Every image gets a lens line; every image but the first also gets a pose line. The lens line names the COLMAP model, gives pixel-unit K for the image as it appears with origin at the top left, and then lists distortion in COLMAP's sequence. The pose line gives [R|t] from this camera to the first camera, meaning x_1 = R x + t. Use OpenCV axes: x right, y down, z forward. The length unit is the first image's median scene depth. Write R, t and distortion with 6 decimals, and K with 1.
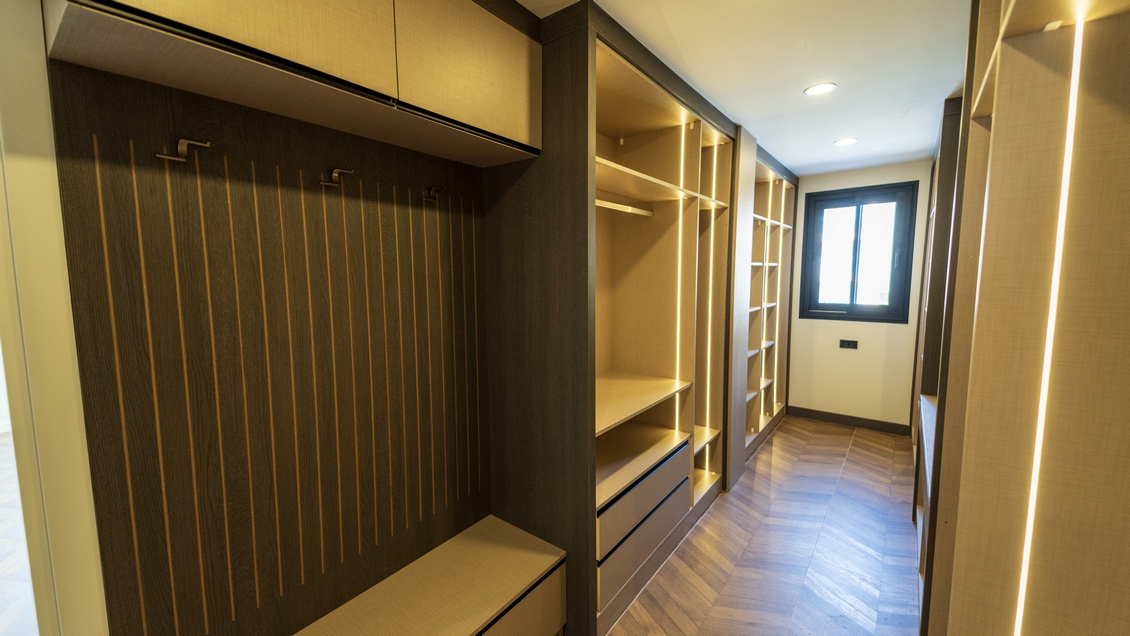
lens RADIAL K [[439.5, 0, 561.6], [0, 439.5, 314.7], [0, 0, 1]] dist [0.035861, 0.000004]
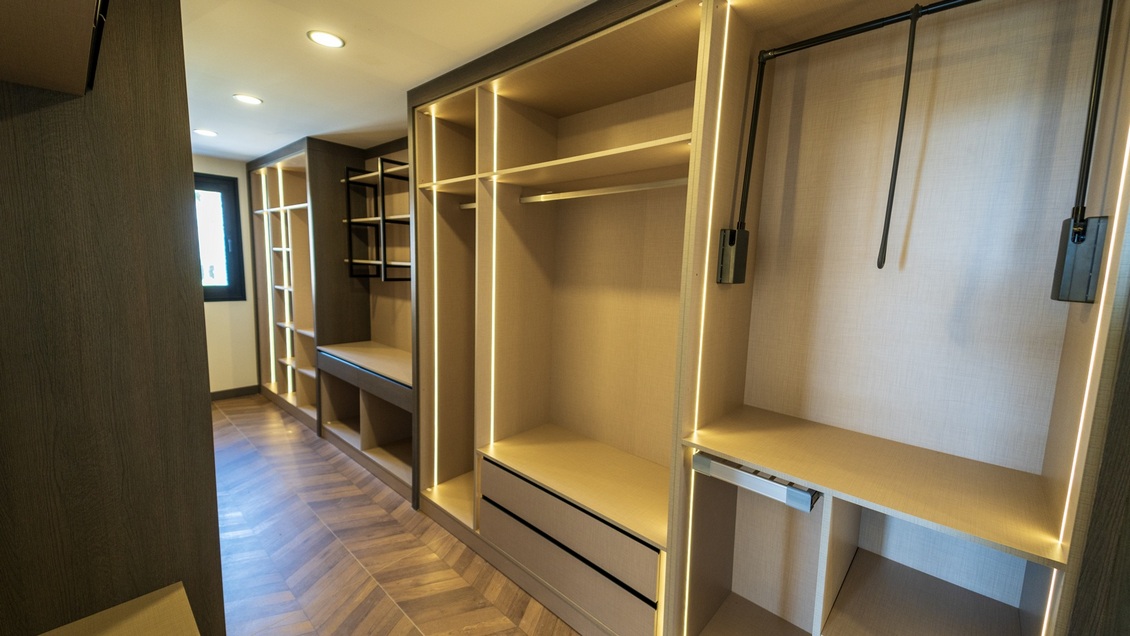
lens RADIAL K [[439.5, 0, 561.6], [0, 439.5, 314.7], [0, 0, 1]] dist [0.035861, 0.000004]
pose [[0.097316, -0.111915, 0.988941, -0.333502], [0.068859, 0.992033, 0.105489, -0.009899], [-0.992869, 0.057832, 0.104247, 0.063067]]
